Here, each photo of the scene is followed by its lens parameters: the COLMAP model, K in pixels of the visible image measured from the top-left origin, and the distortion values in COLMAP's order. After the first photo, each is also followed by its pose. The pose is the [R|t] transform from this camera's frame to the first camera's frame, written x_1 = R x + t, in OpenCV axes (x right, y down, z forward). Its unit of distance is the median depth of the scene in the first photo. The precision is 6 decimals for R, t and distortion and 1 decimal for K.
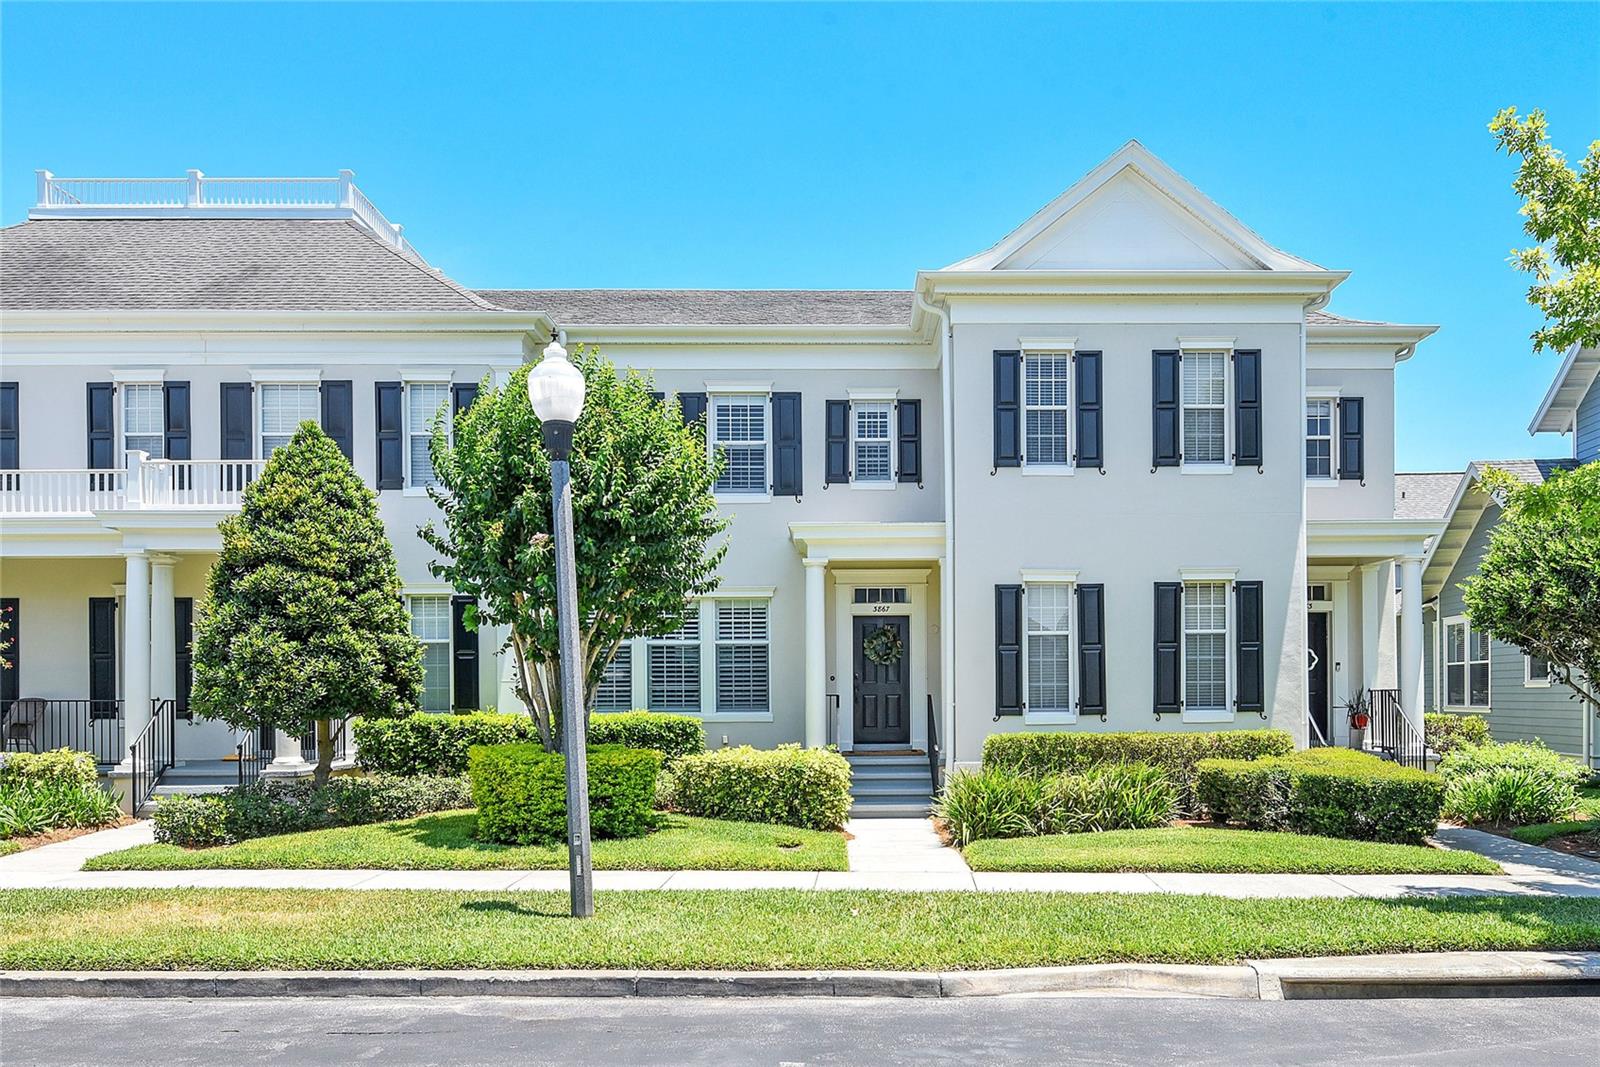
lens RADIAL K [[990.5, 0, 928.7], [0, 990.5, 648.7], [0, 0, 1]] dist [0.005937, -0.006926]
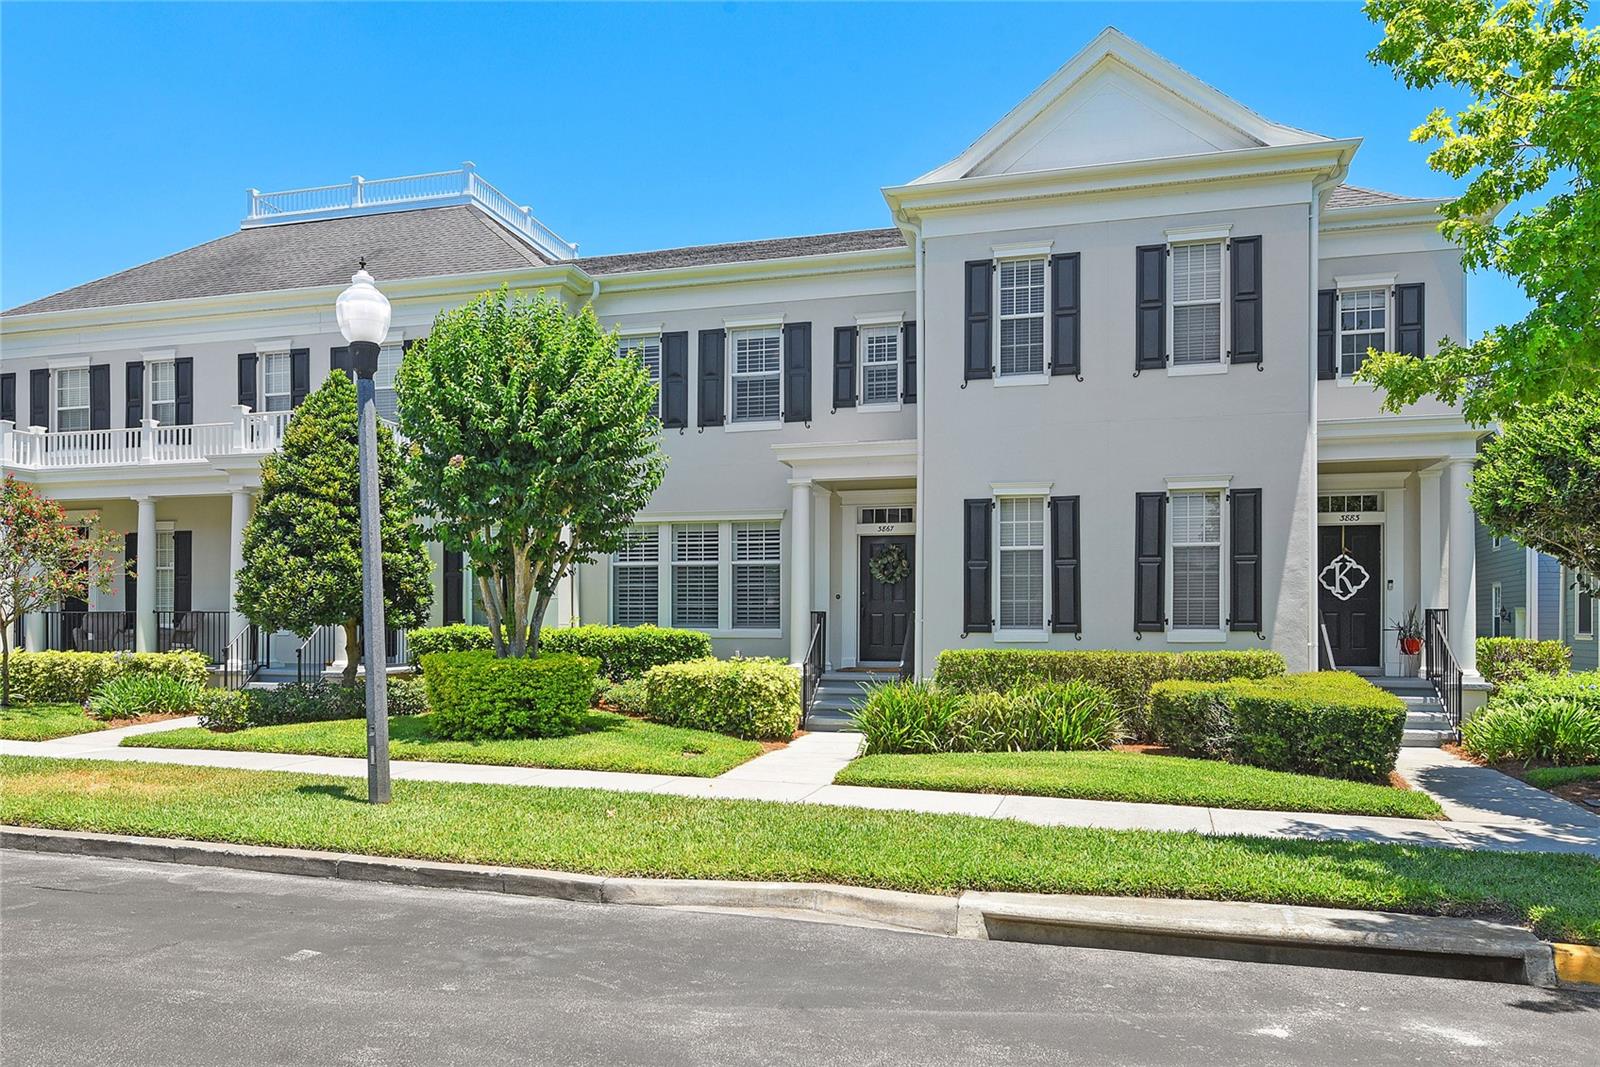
lens RADIAL K [[933.6, 0, 904.9], [0, 933.6, 584.0], [0, 0, 1]] dist [0.003174, -0.002724]
pose [[0.968403, -0.003676, -0.249362, 0.238537], [0.003767, 0.999993, -0.000114, 0.018976], [0.249361, -0.000829, 0.968410, 0.086828]]
